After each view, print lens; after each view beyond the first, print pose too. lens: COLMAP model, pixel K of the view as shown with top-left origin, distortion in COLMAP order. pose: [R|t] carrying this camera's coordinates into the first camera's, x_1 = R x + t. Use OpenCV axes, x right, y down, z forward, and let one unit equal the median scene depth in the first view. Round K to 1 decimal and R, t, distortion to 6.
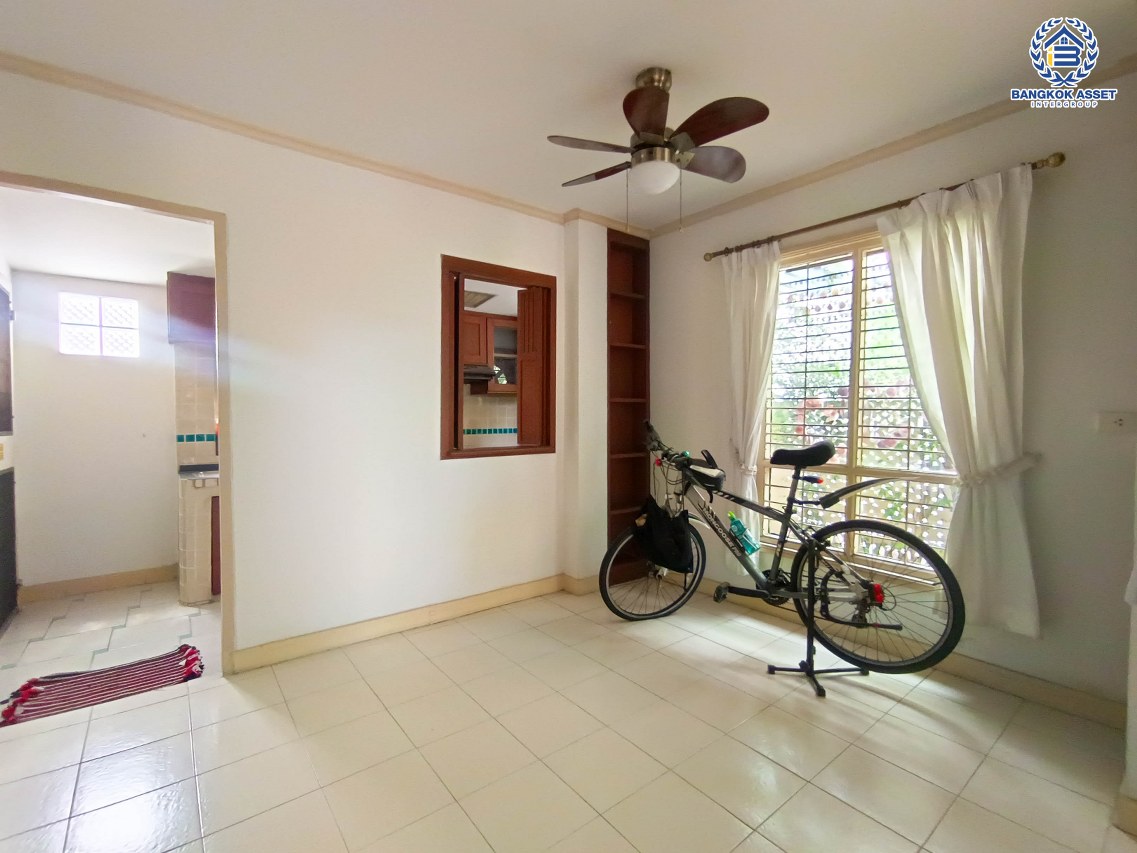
lens RADIAL K [[523.9, 0, 570.0], [0, 523.9, 424.6], [0, 0, 1]] dist [0.001291, 0.000265]
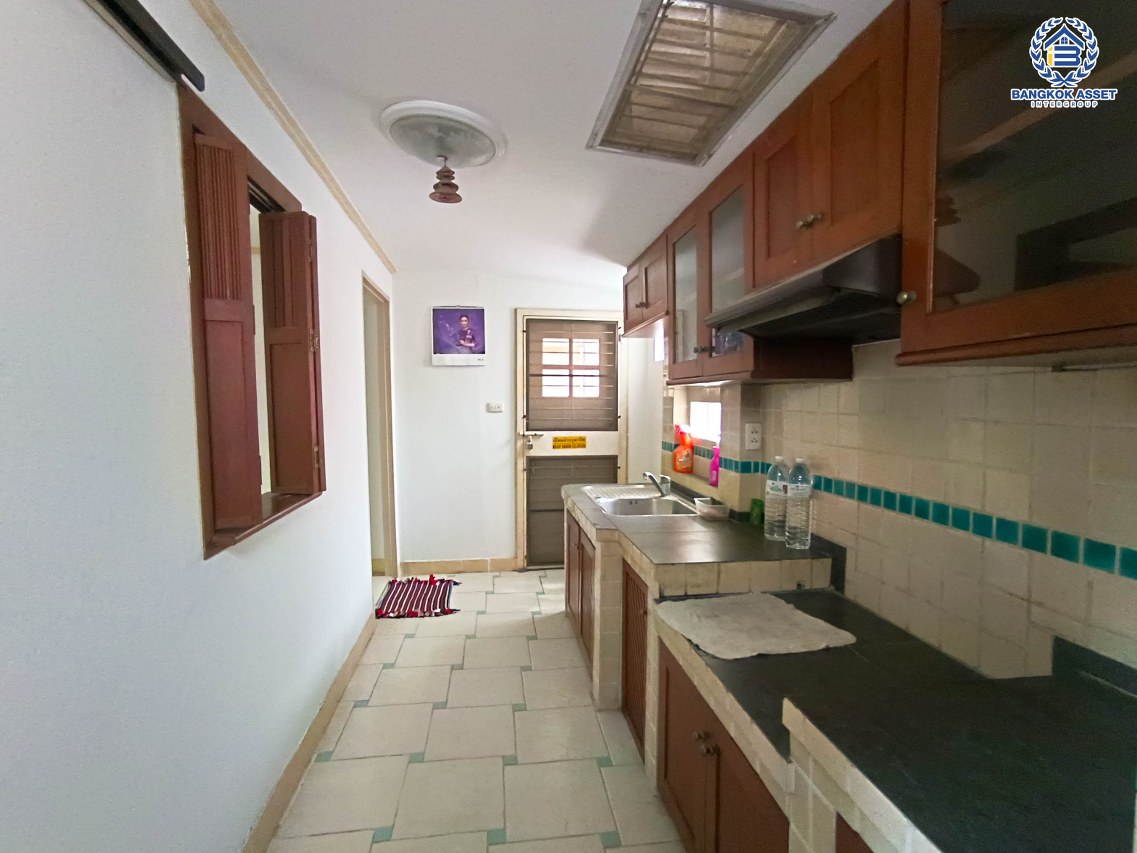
lens RADIAL K [[523.9, 0, 568.6], [0, 523.9, 430.4], [0, 0, 1]] dist [0.001291, 0.000265]
pose [[-0.498088, 0.044444, -0.865987, 0.136901], [-0.022803, 0.997669, 0.064317, -0.066869], [0.866827, 0.051783, -0.495913, 1.614232]]
